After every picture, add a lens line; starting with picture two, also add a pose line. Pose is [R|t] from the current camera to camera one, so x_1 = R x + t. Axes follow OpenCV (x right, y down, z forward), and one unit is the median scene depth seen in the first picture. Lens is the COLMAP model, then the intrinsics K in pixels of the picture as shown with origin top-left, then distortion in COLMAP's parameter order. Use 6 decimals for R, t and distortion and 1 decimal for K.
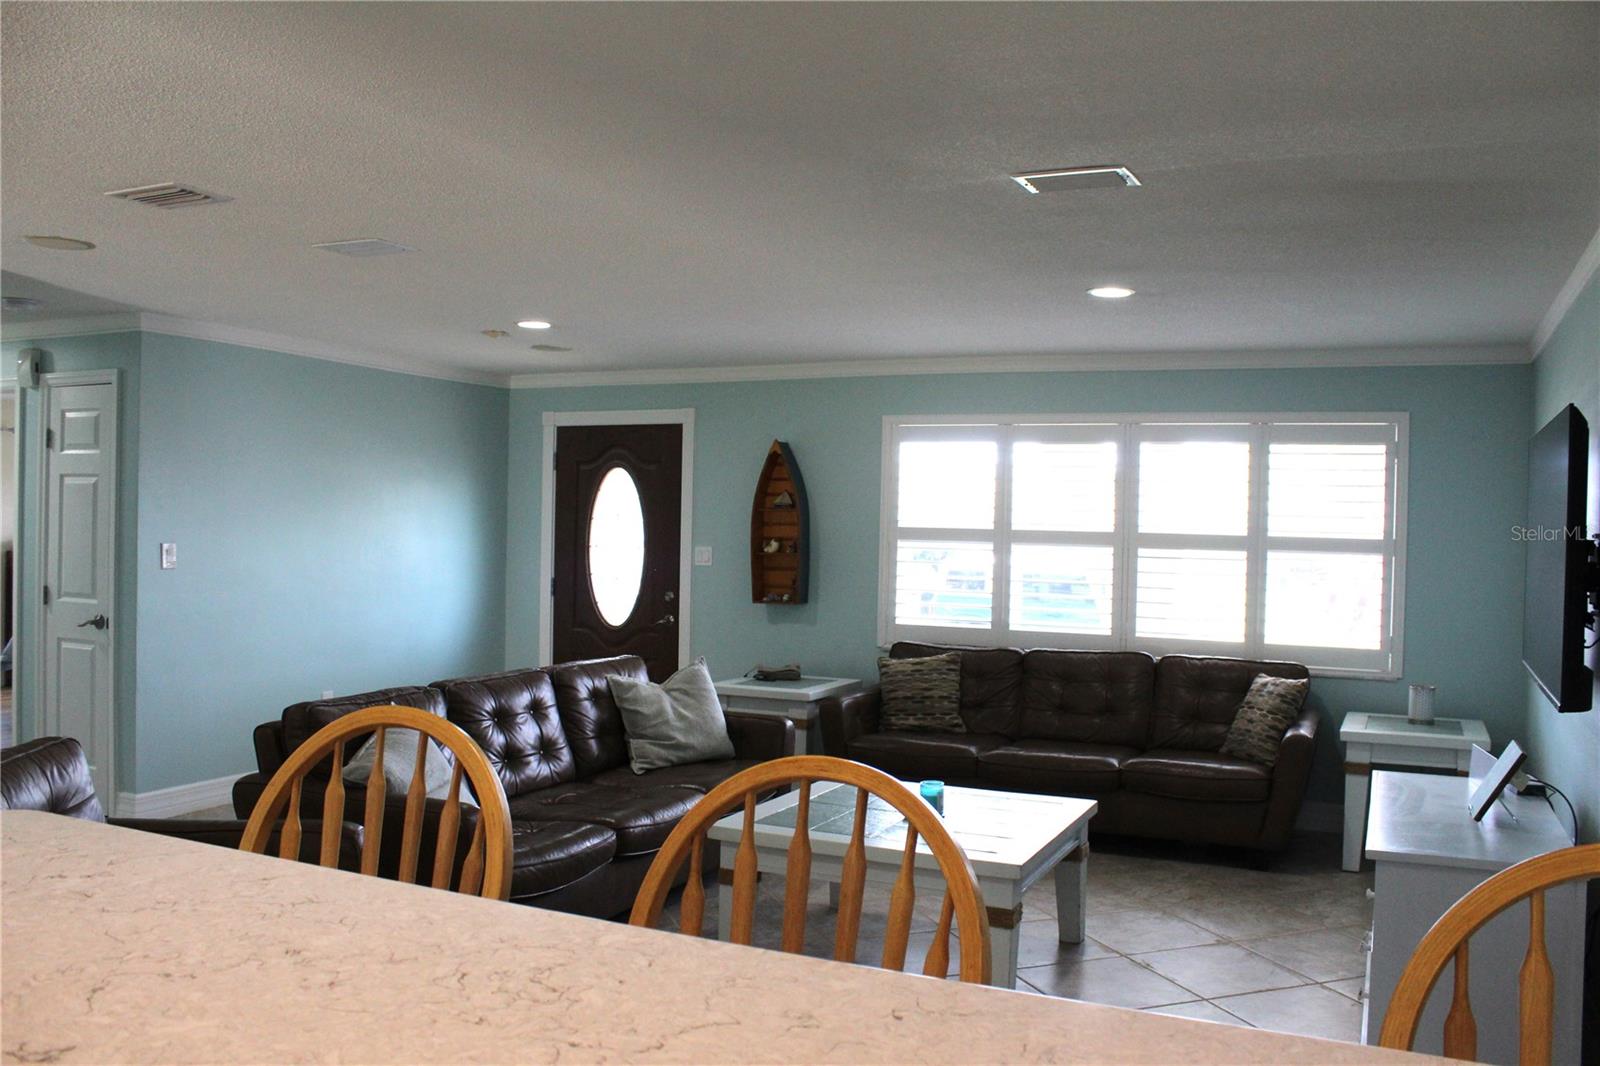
lens RADIAL K [[1313.1, 0, 810.4], [0, 1313.1, 542.4], [0, 0, 1]] dist [-0.153114, 0.101247]
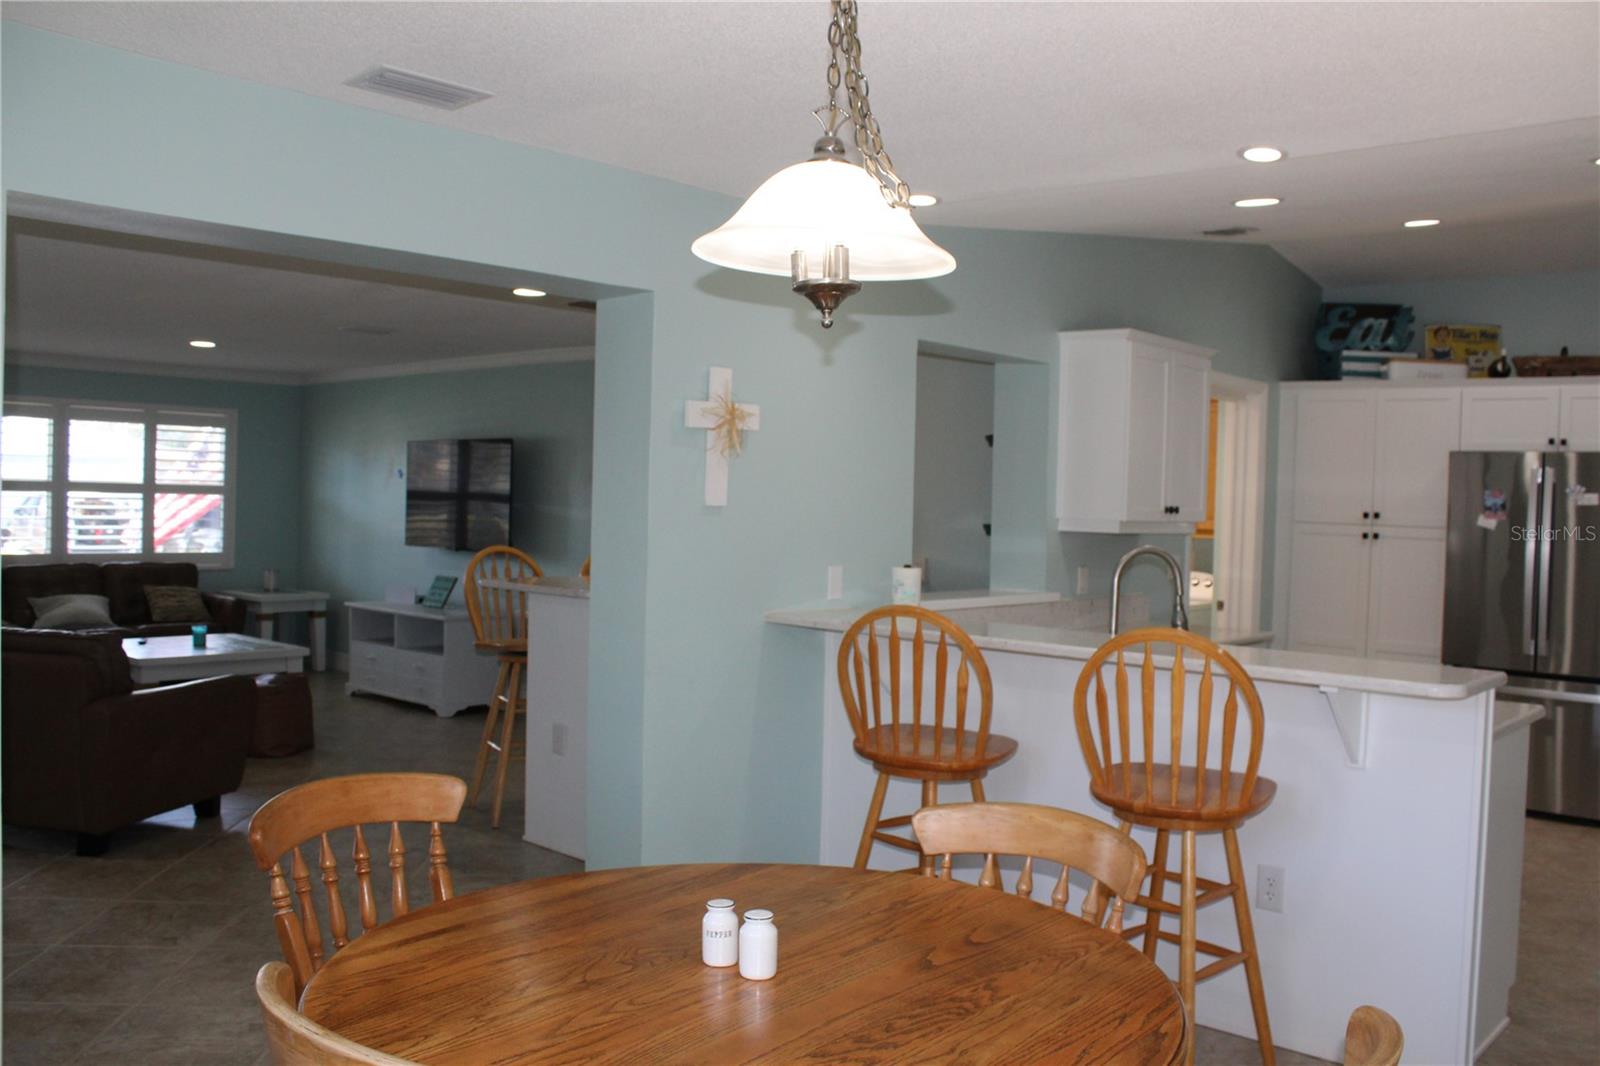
lens RADIAL K [[1313.1, 0, 797.9], [0, 1313.1, 524.7], [0, 0, 1]] dist [-0.153114, 0.101247]
pose [[0.317724, -0.035455, 0.947520, -0.860809], [-0.007811, 0.999169, 0.040007, -0.022646], [-0.948151, -0.020112, 0.317183, -0.229118]]
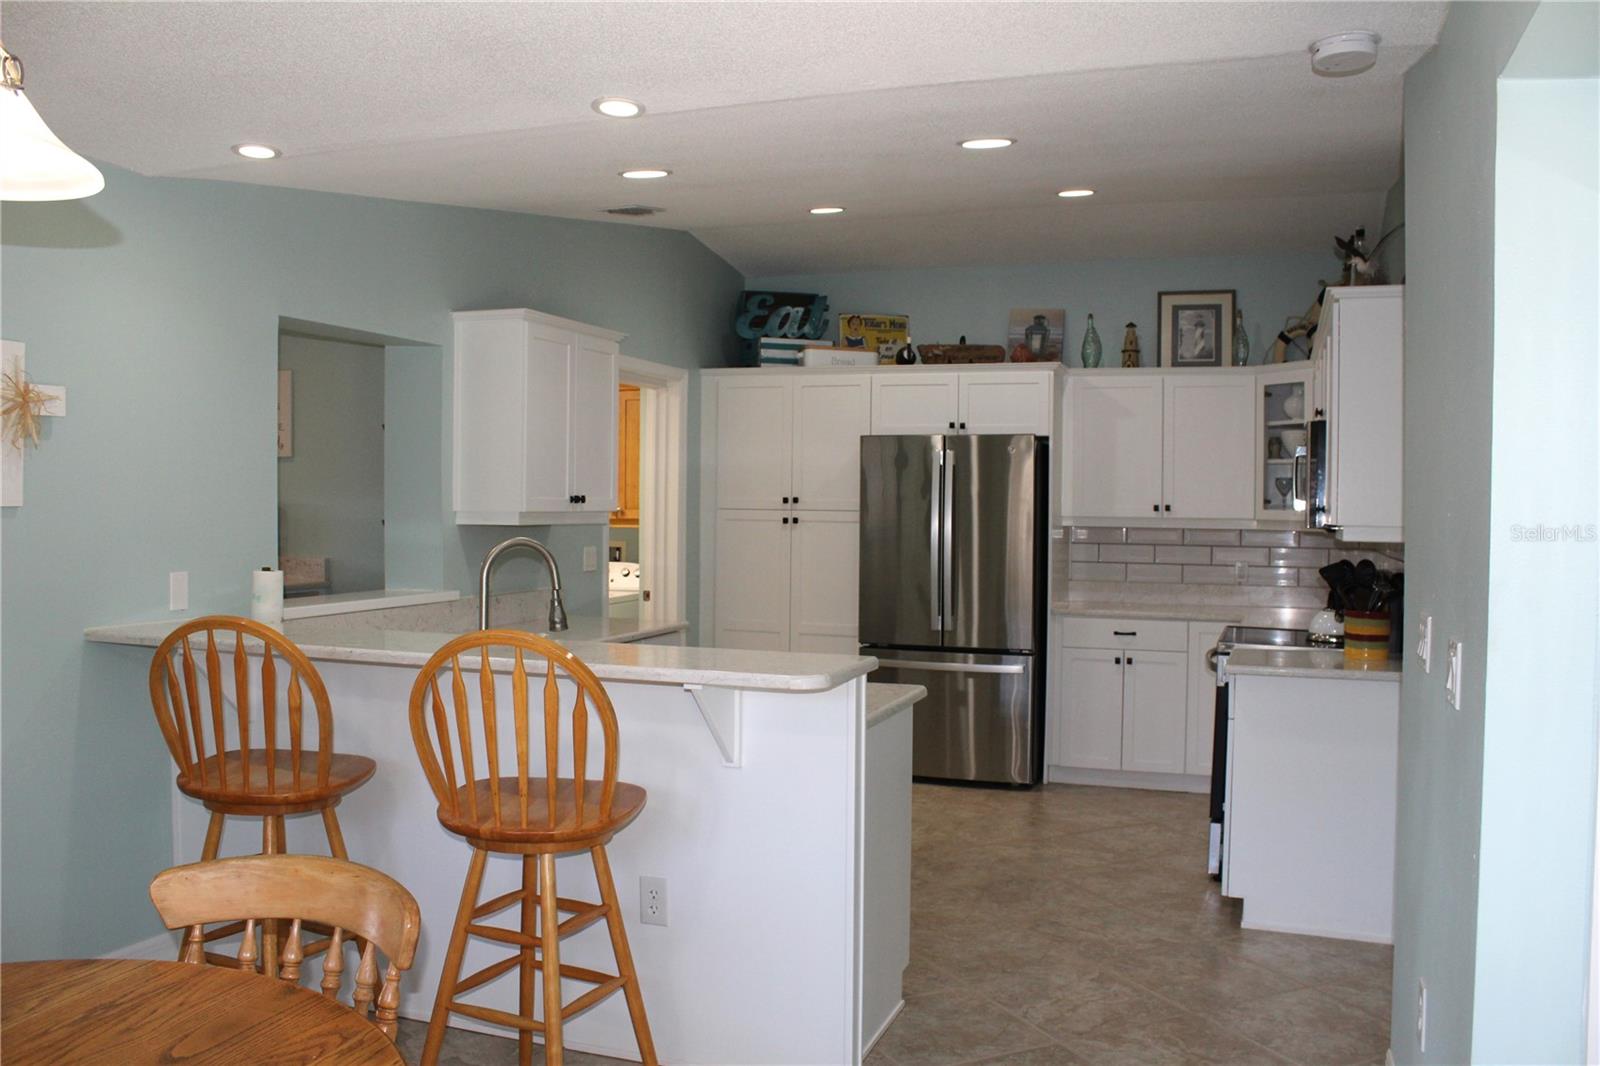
lens RADIAL K [[1313.1, 0, 809.6], [0, 1313.1, 510.5], [0, 0, 1]] dist [-0.153114, 0.101247]
pose [[-0.082161, -0.032996, 0.996073, -0.804780], [0.004414, 0.999430, 0.033471, -0.020137], [-0.996609, 0.007147, -0.081968, -0.267377]]
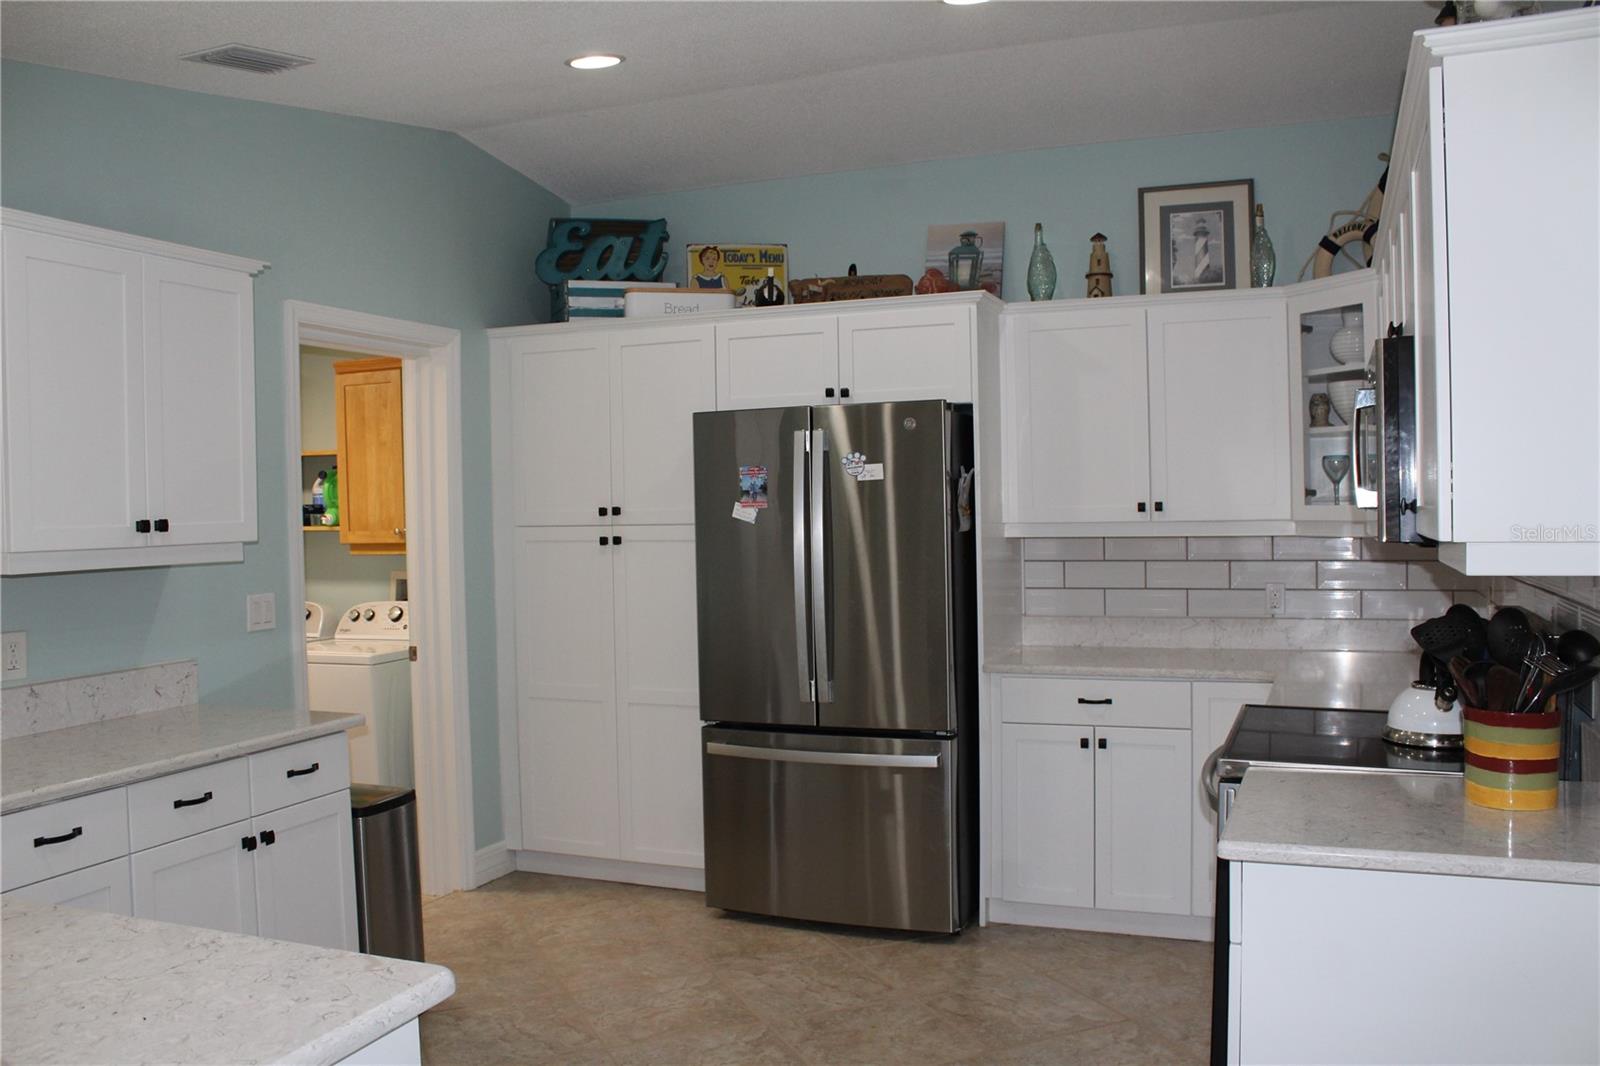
lens RADIAL K [[1321.4, 0, 796.9], [0, 1321.4, 520.2], [0, 0, 1]] dist [-0.142702, 0.089969]
pose [[-0.040066, -0.037859, 0.998480, -0.492453], [0.037150, 0.998535, 0.039352, -0.013277], [-0.998506, 0.038671, -0.038601, -0.412527]]
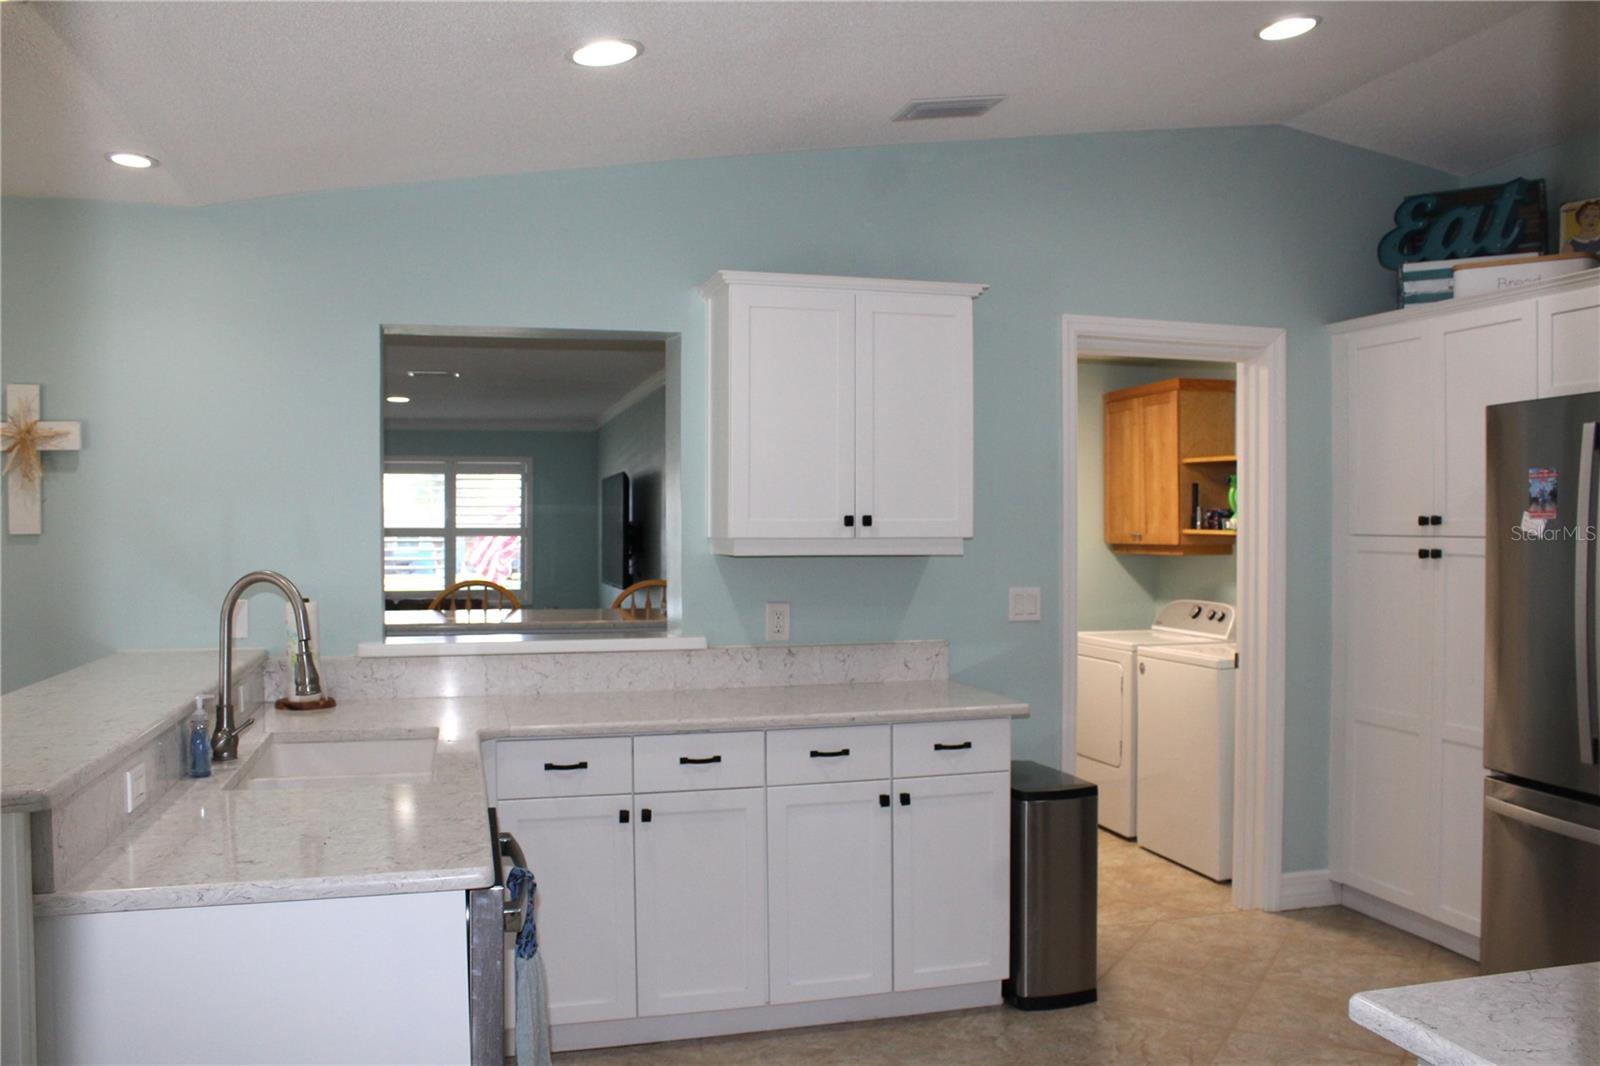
lens RADIAL K [[1313.1, 0, 789.9], [0, 1313.1, 522.3], [0, 0, 1]] dist [-0.153114, 0.101247]
pose [[0.773989, -0.024536, 0.632724, -0.396325], [0.029861, 0.999552, 0.002232, -0.003194], [-0.632495, 0.017166, 0.774374, -0.619894]]
